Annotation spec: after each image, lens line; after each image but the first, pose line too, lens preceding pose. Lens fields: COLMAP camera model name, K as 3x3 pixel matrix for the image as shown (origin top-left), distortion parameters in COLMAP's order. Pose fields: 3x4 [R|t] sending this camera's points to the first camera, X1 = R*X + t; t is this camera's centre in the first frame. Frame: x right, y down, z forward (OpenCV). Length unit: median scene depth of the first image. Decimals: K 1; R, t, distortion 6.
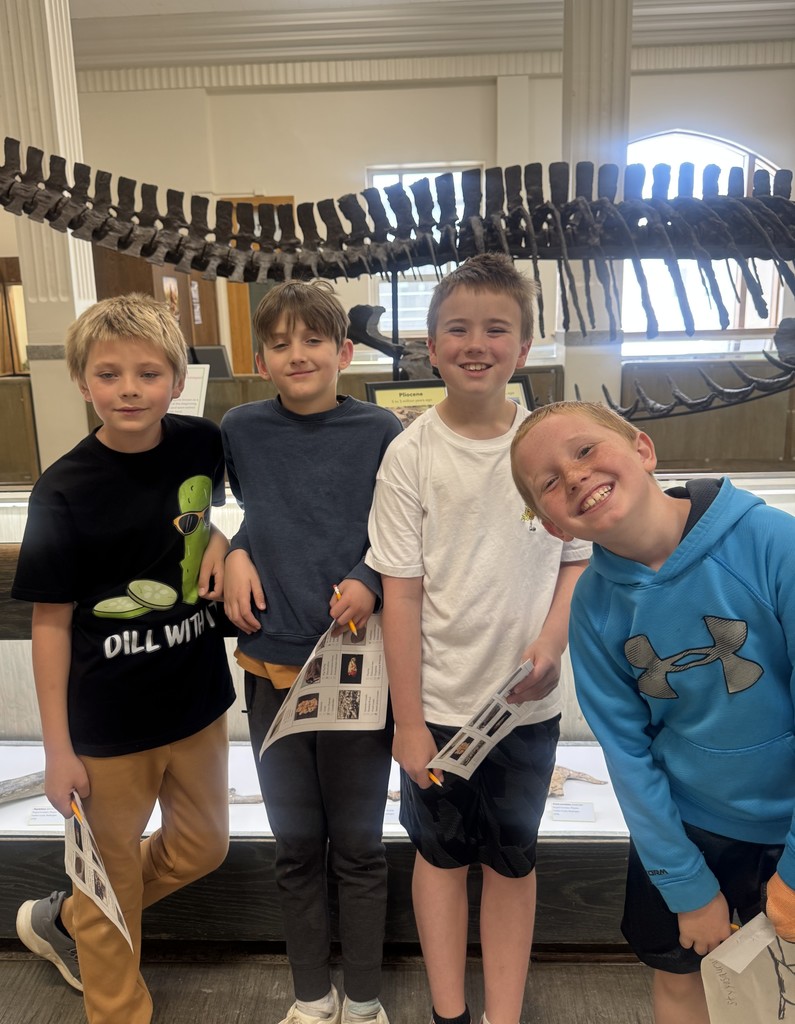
lens RADIAL K [[829.9, 0, 398.9], [0, 829.9, 505.2], [0, 0, 1]] dist [-0.007618, 0.006762]
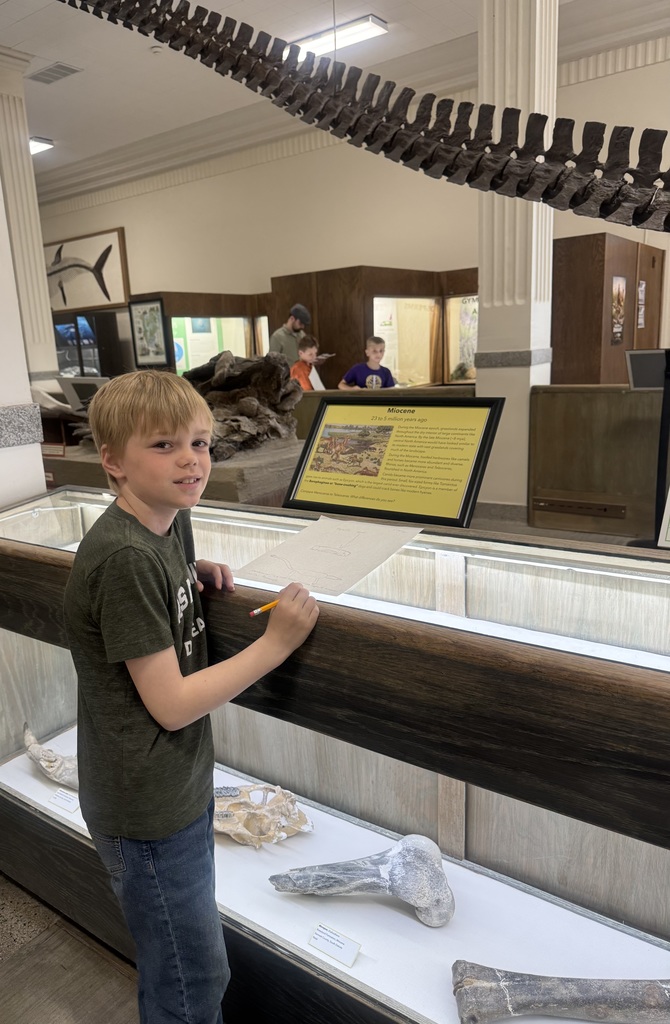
lens RADIAL K [[686.9, 0, 335.1], [0, 686.9, 515.0], [0, 0, 1]] dist [-0.006019, -0.001985]
pose [[0.870338, 0.089237, -0.484303, -0.241403], [-0.076007, 0.996002, 0.046932, -0.036840], [0.486555, -0.004036, 0.873641, 0.278382]]
